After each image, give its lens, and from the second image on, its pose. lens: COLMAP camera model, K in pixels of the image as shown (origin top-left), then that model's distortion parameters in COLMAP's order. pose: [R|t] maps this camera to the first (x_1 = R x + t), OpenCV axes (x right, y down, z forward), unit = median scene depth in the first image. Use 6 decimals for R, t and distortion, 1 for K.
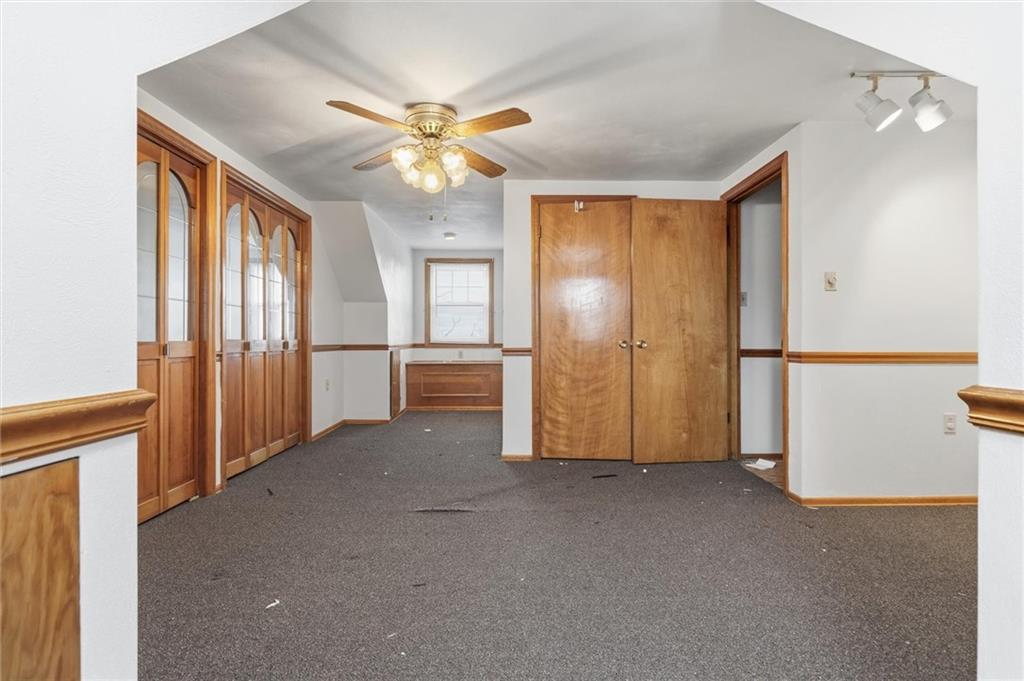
lens RADIAL K [[456.6, 0, 512.0], [0, 456.6, 340.5], [0, 0, 1]] dist [0.000380, 0.000076]
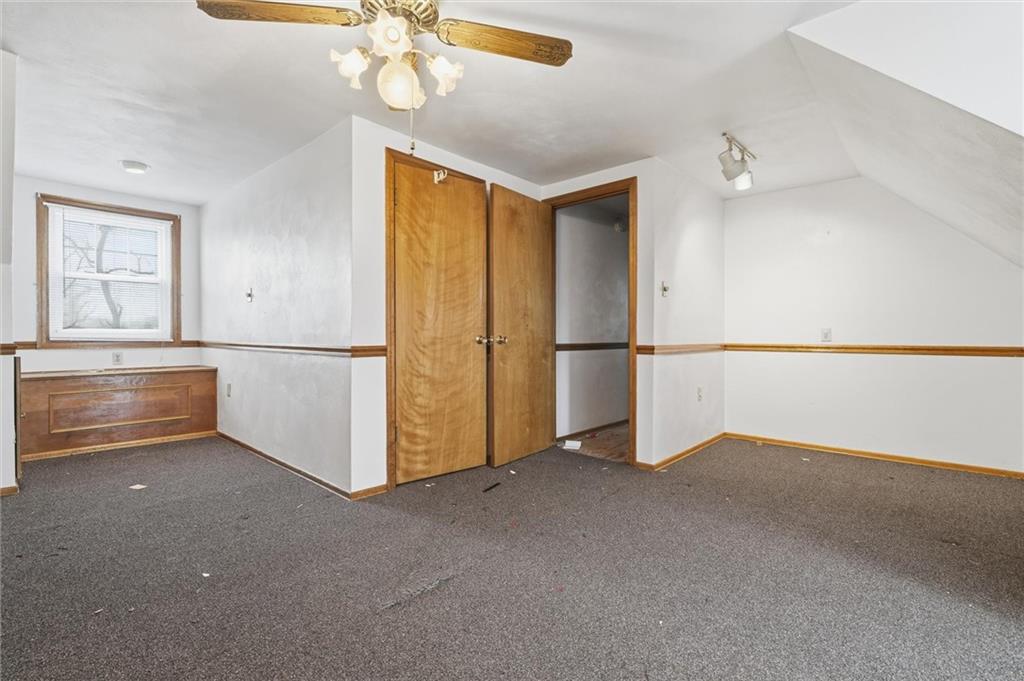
lens RADIAL K [[466.4, 0, 512.0], [0, 466.4, 340.5], [0, 0, 1]] dist [0.000828, 0.000194]
pose [[0.688436, -0.007465, 0.725259, -0.385047], [0.000643, 0.999953, 0.009682, -0.000012], [-0.725297, -0.006199, 0.688408, 0.303814]]
